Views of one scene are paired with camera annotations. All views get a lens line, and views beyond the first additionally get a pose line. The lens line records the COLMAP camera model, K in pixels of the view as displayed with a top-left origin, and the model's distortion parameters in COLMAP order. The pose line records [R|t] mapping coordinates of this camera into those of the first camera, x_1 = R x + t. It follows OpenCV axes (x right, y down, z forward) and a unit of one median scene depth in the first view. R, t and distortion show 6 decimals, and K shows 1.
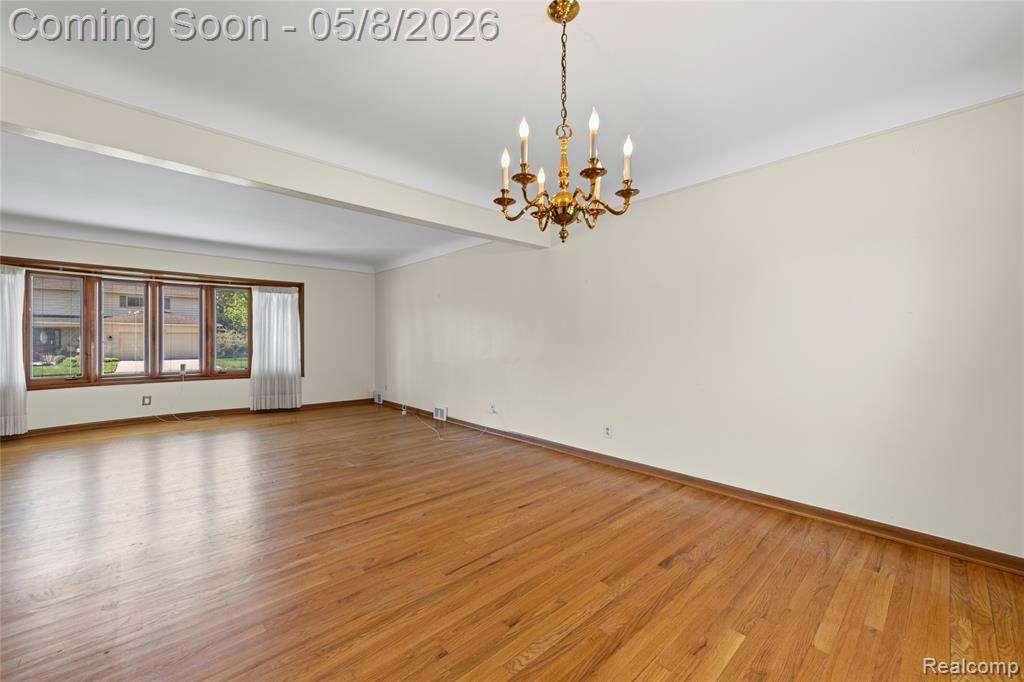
lens RADIAL K [[402.4, 0, 512.0], [0, 402.4, 341.0], [0, 0, 1]] dist [0.020910, 0.000062]
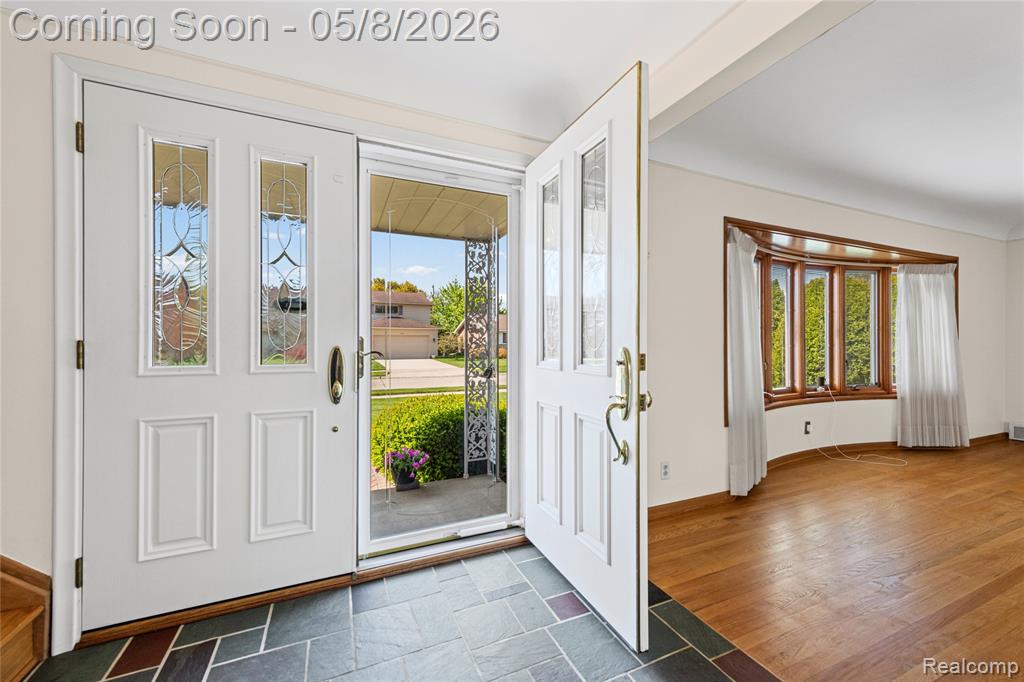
lens RADIAL K [[402.4, 0, 512.0], [0, 402.4, 341.0], [0, 0, 1]] dist [0.020910, 0.000062]
pose [[0.948034, -0.000873, -0.318168, -1.153157], [0.000291, 0.999998, -0.001877, -0.005678], [0.318170, 0.001687, 0.948032, 0.145972]]
